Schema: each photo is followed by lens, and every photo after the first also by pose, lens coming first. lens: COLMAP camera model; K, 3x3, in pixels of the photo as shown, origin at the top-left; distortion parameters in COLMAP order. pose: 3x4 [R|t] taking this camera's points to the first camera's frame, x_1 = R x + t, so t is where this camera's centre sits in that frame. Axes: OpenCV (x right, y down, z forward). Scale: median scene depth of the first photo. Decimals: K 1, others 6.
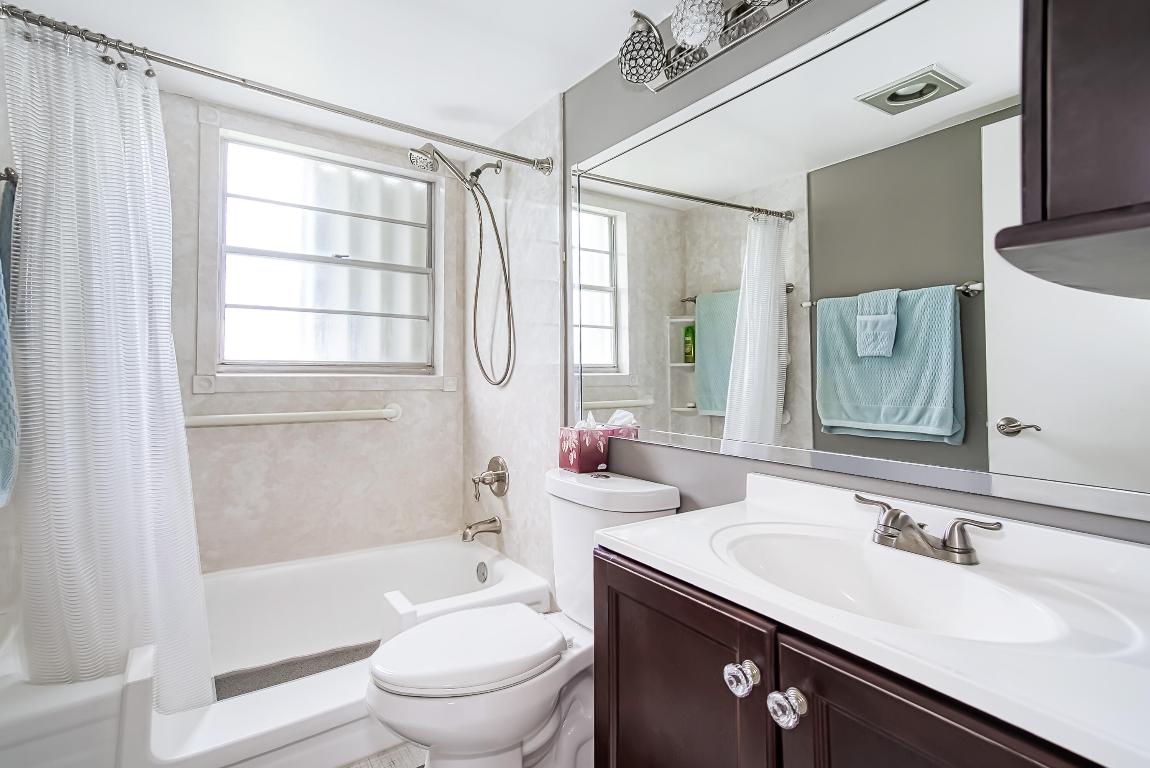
lens RADIAL K [[562.9, 0, 568.4], [0, 562.9, 352.6], [0, 0, 1]] dist [-0.001483, 0.000201]
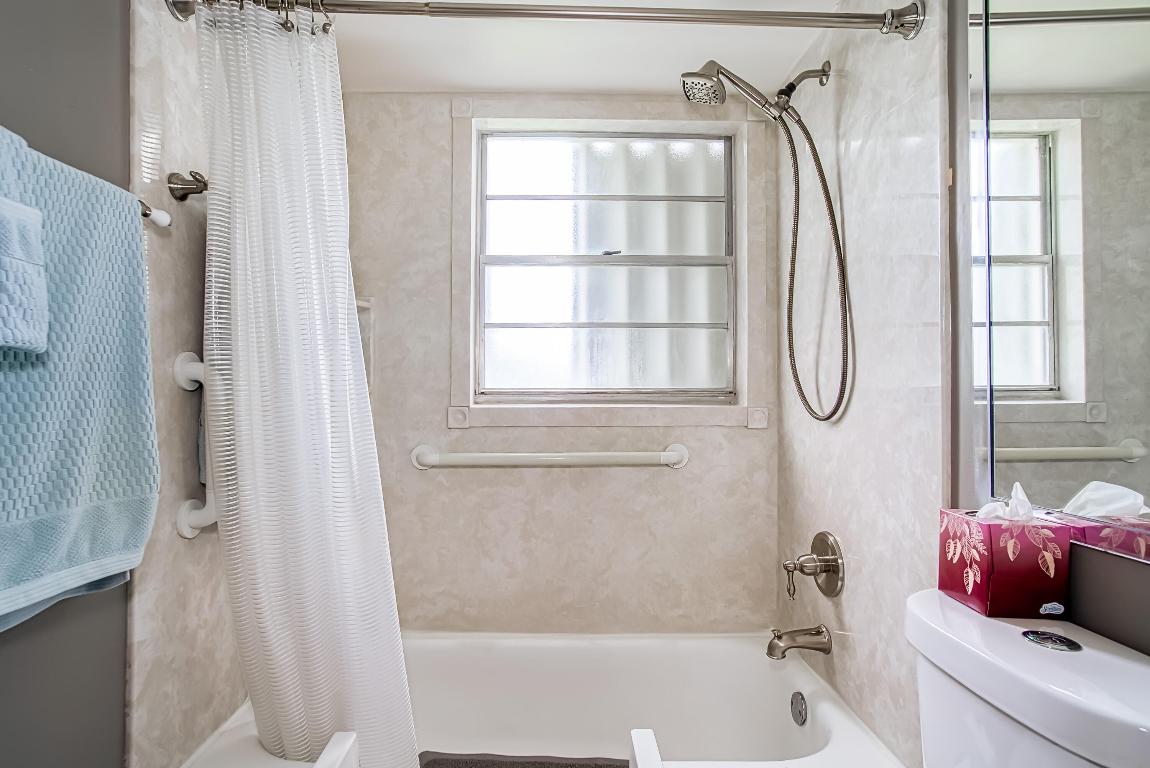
lens RADIAL K [[582.9, 0, 571.9], [0, 582.9, 409.0], [0, 0, 1]] dist [-0.038605, 0.026904]
pose [[0.832540, 0.001670, -0.553963, -0.003780], [0.027024, 0.998682, 0.043624, 0.008104], [0.553306, -0.051289, 0.831398, 0.305604]]
